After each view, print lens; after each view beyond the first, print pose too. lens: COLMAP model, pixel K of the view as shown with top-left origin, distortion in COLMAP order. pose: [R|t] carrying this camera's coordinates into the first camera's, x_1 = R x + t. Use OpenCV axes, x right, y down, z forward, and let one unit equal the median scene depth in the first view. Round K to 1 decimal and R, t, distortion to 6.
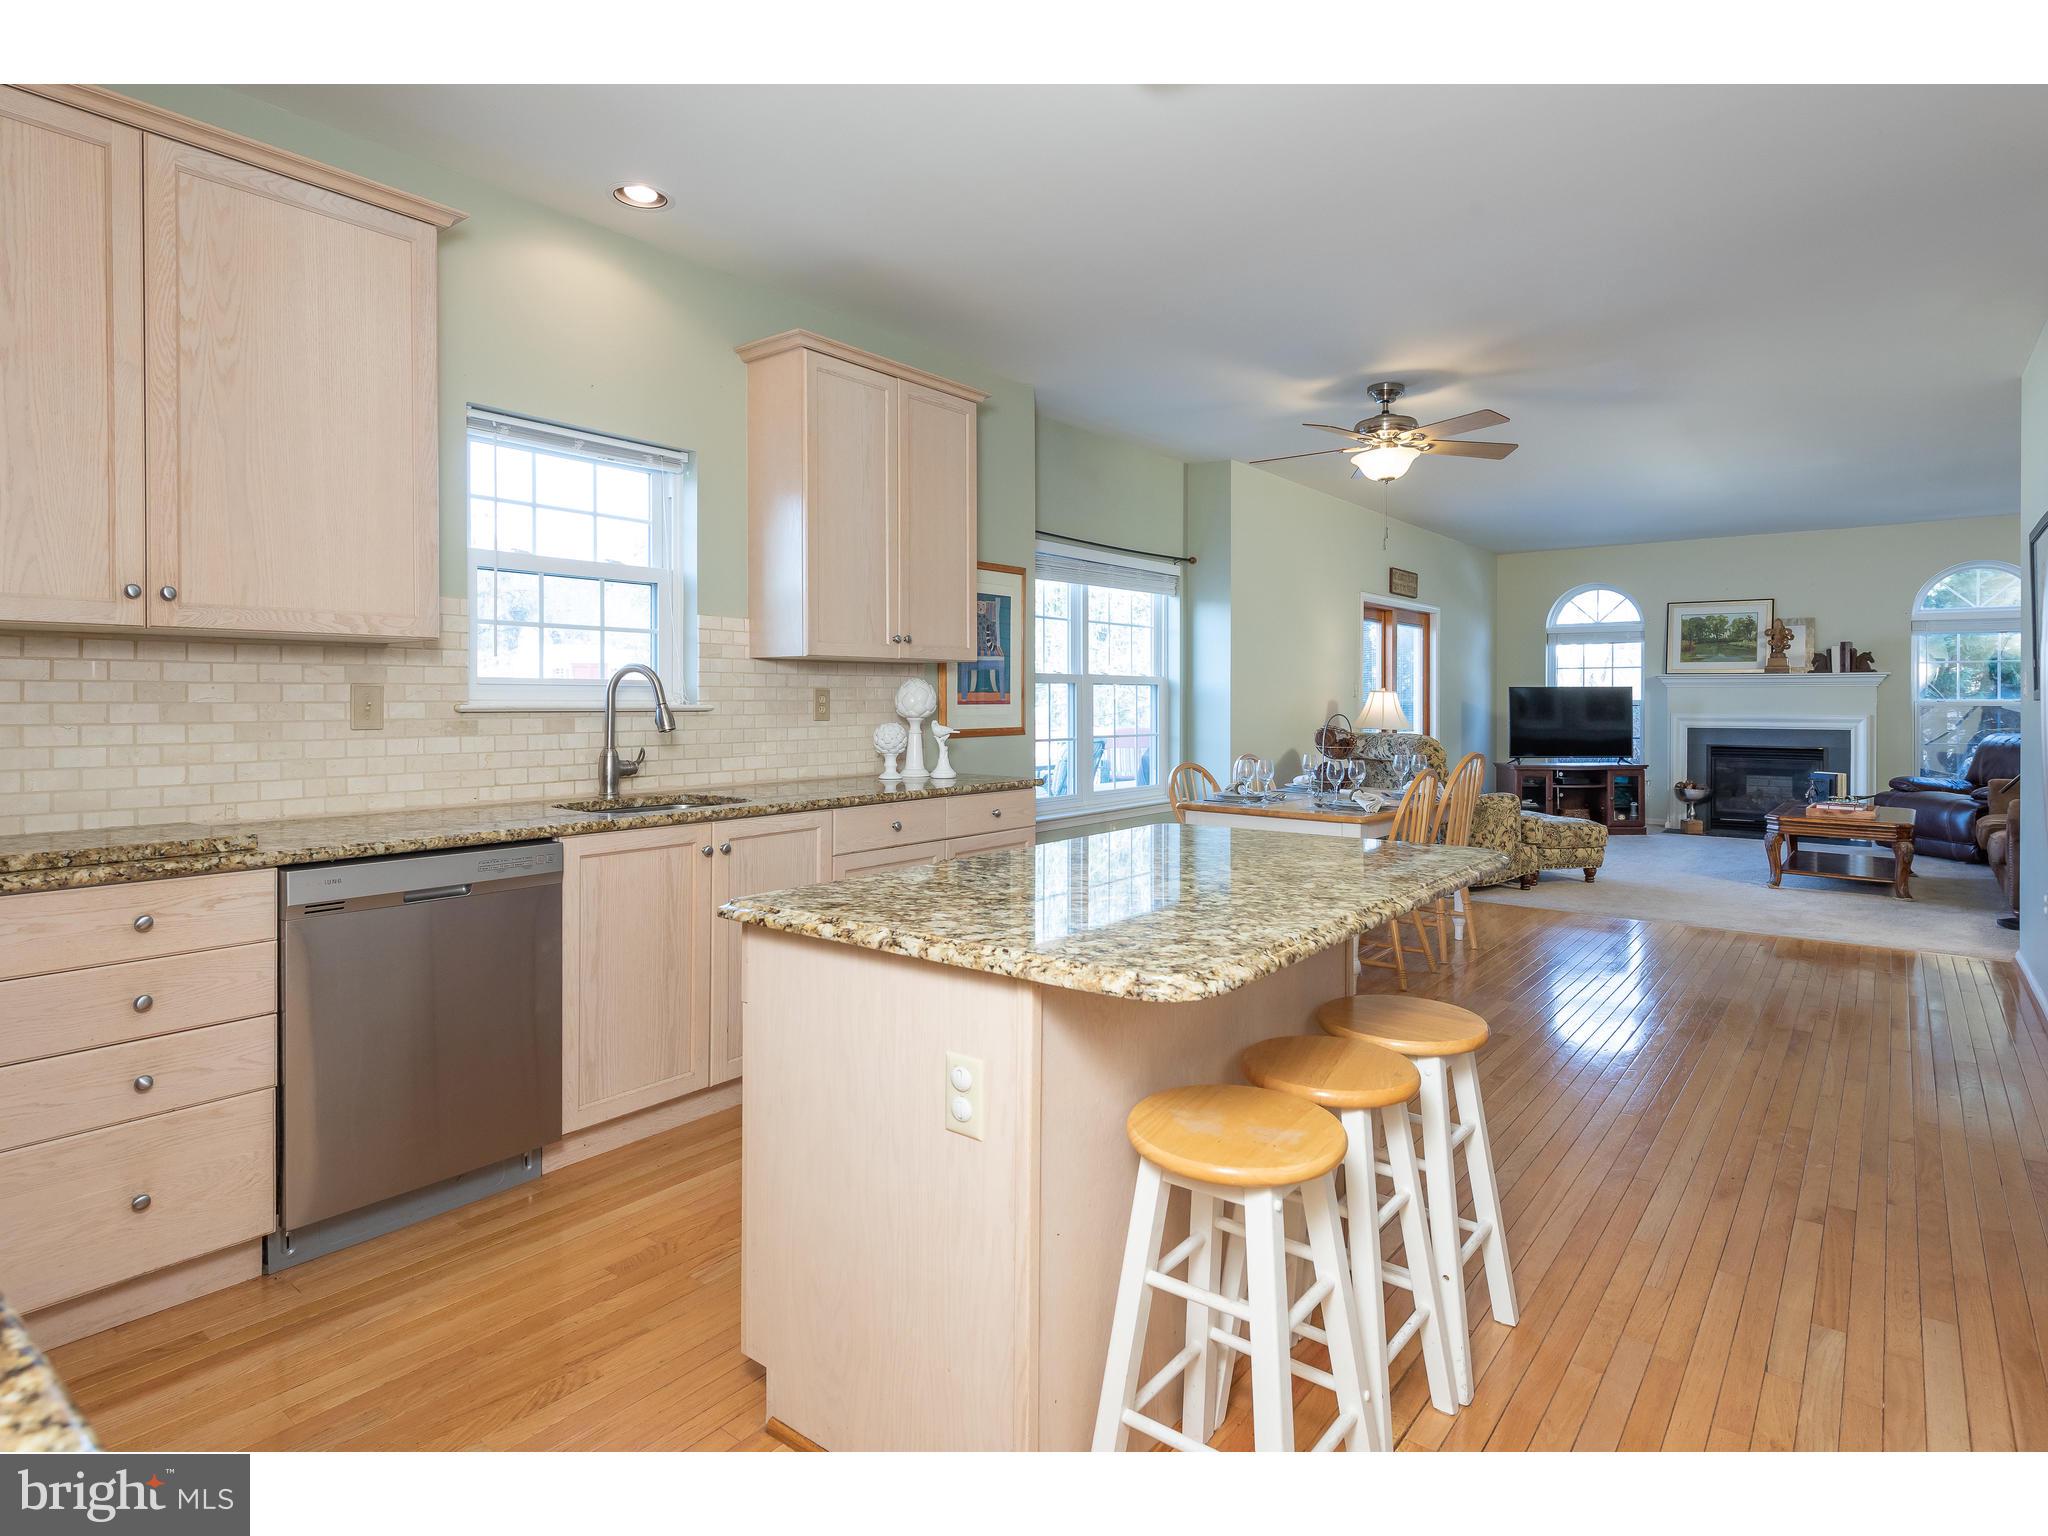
lens RADIAL K [[1140.8, 0, 997.8], [0, 1140.8, 686.8], [0, 0, 1]] dist [-0.000836, -0.000256]
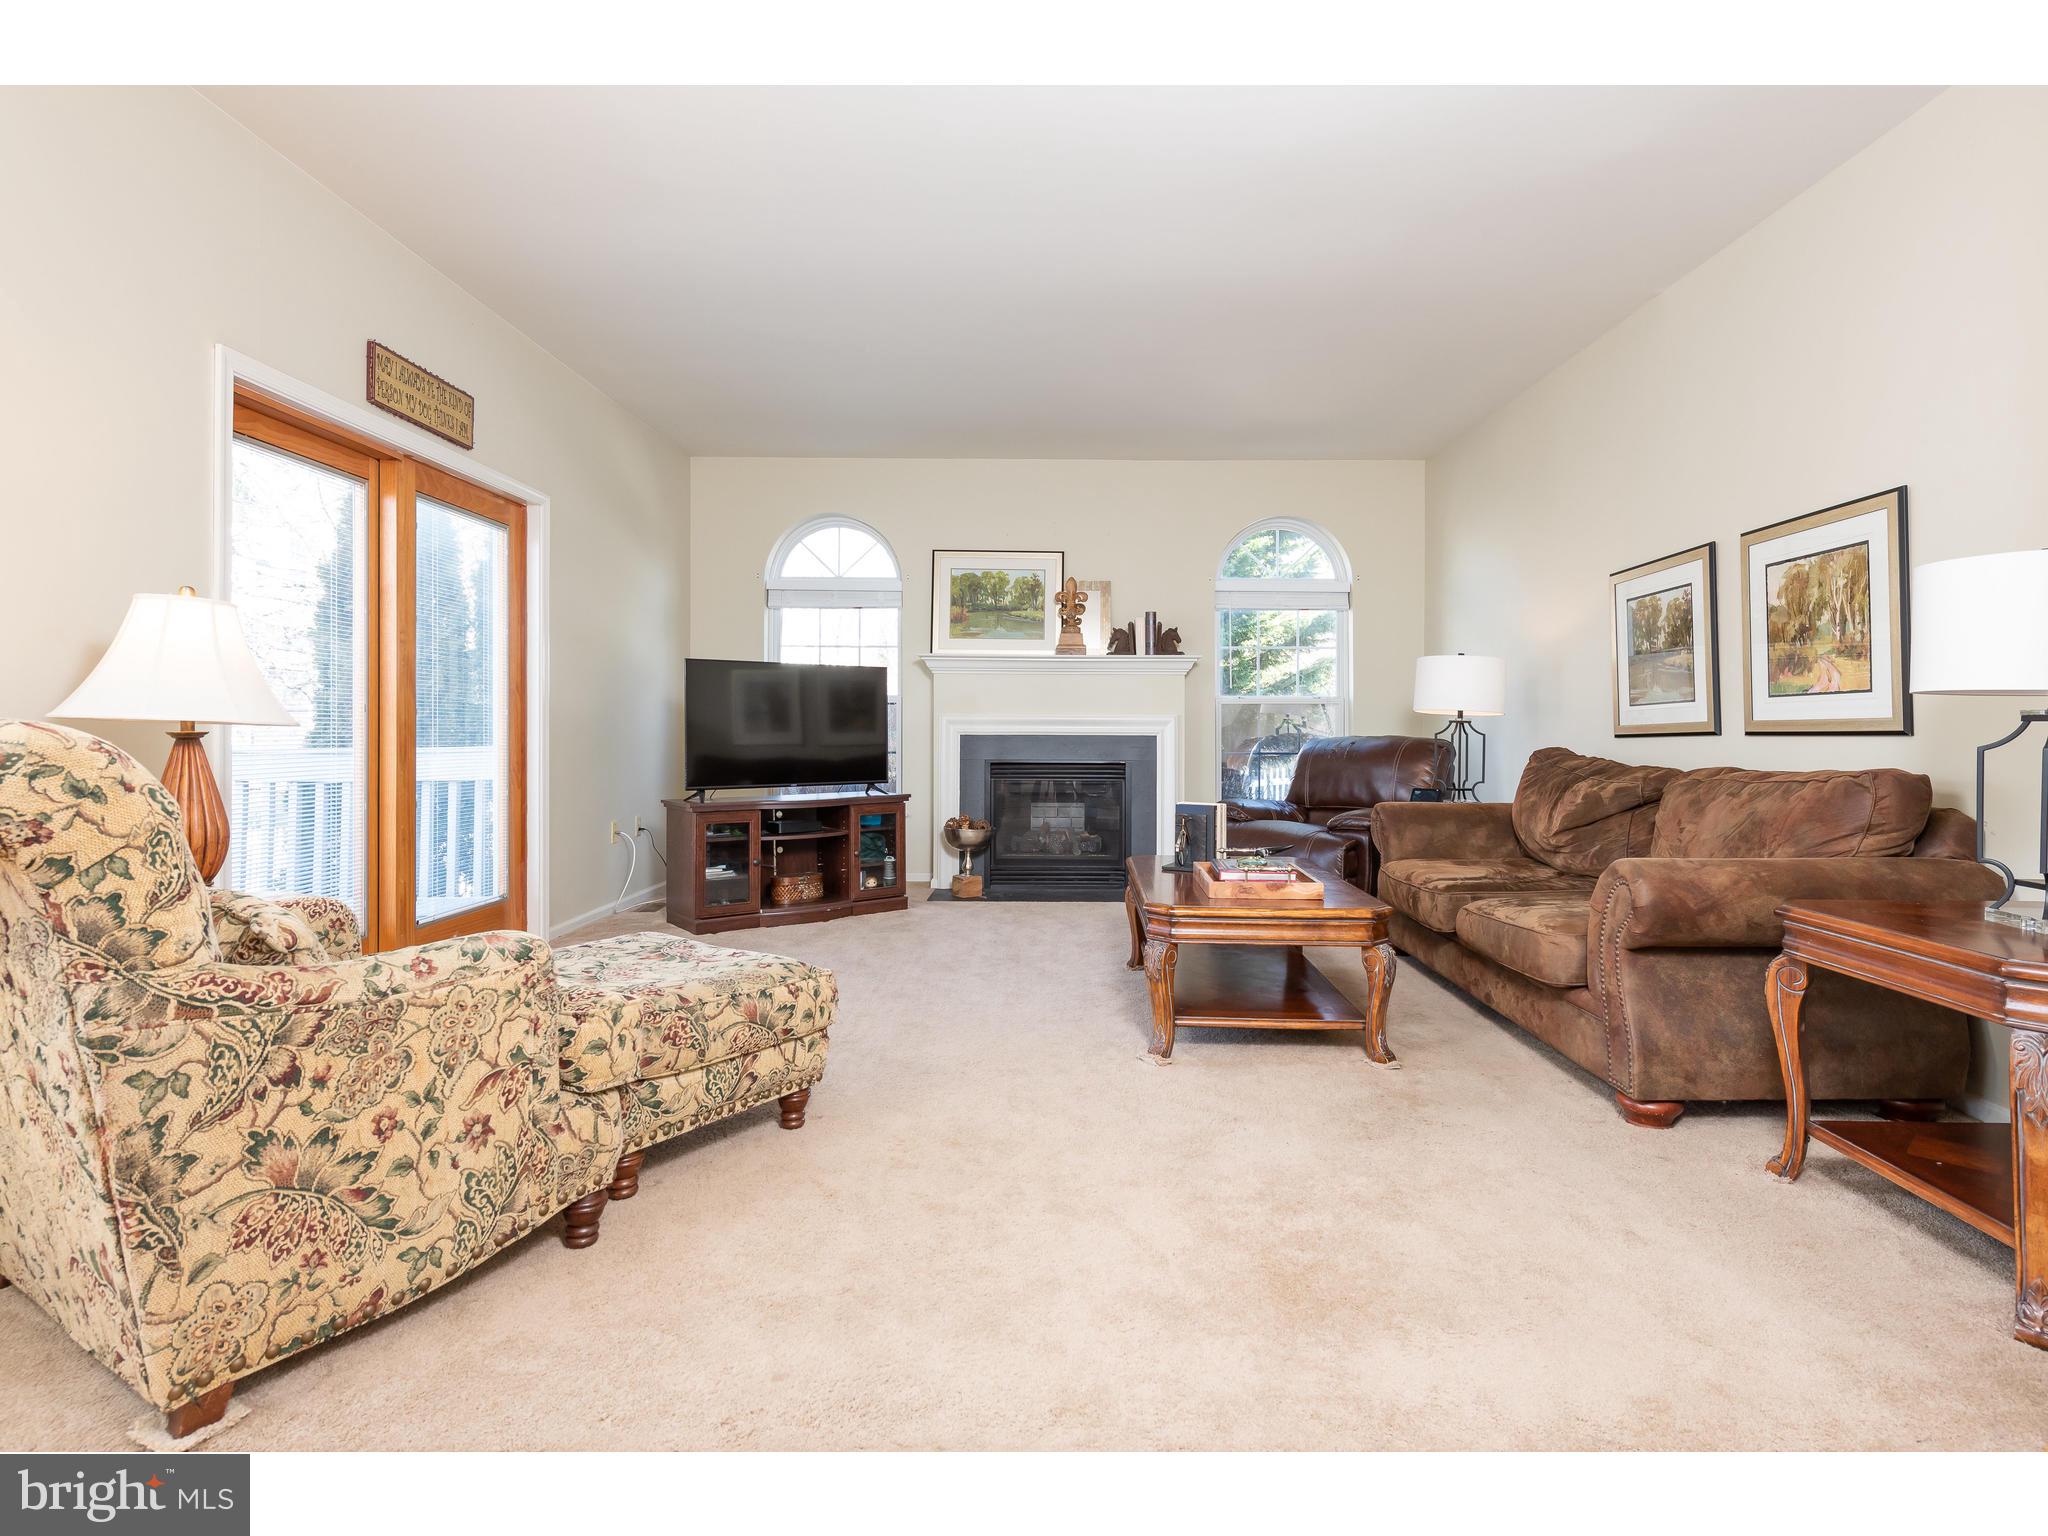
lens RADIAL K [[1045.8, 0, 1024.0], [0, 1045.8, 768.0], [0, 0, 1]] dist [-0.001039, -0.000601]
pose [[0.800189, -0.021660, 0.599357, 0.278014], [-0.006266, 0.998991, 0.044467, 0.028393], [-0.599716, -0.039338, 0.799246, 0.505932]]
